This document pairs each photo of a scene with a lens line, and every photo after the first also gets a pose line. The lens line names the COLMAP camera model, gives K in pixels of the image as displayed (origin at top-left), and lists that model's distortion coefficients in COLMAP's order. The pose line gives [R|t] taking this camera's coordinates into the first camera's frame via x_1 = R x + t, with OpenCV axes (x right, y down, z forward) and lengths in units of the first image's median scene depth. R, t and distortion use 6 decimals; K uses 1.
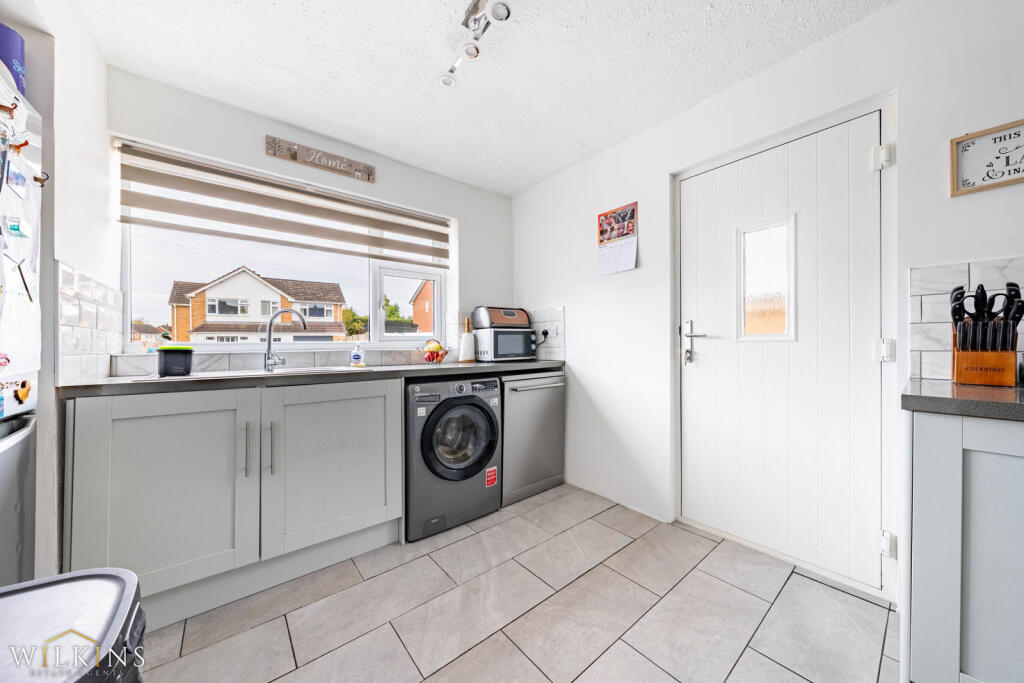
lens RADIAL K [[347.3, 0, 511.2], [0, 347.3, 339.1], [0, 0, 1]] dist [0.003008, -0.000102]
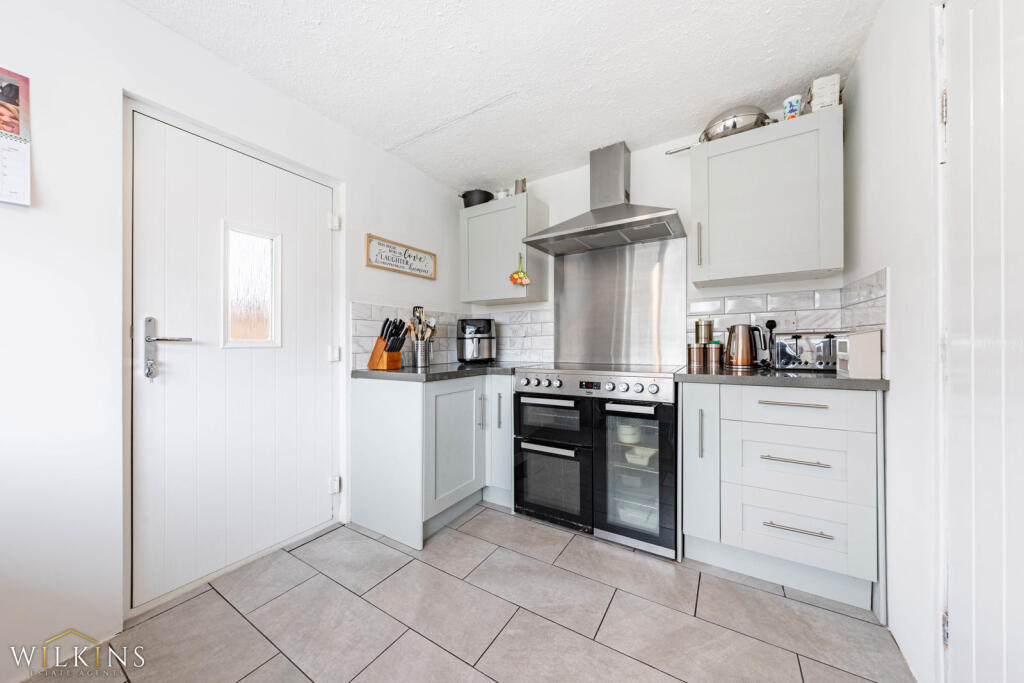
lens RADIAL K [[347.3, 0, 516.0], [0, 347.3, 343.0], [0, 0, 1]] dist [0.003008, -0.000102]
pose [[-0.322688, 0.014727, 0.946391, -0.472944], [-0.003051, 0.999858, -0.016599, 0.007471], [-0.946501, -0.008244, -0.322597, 0.627036]]
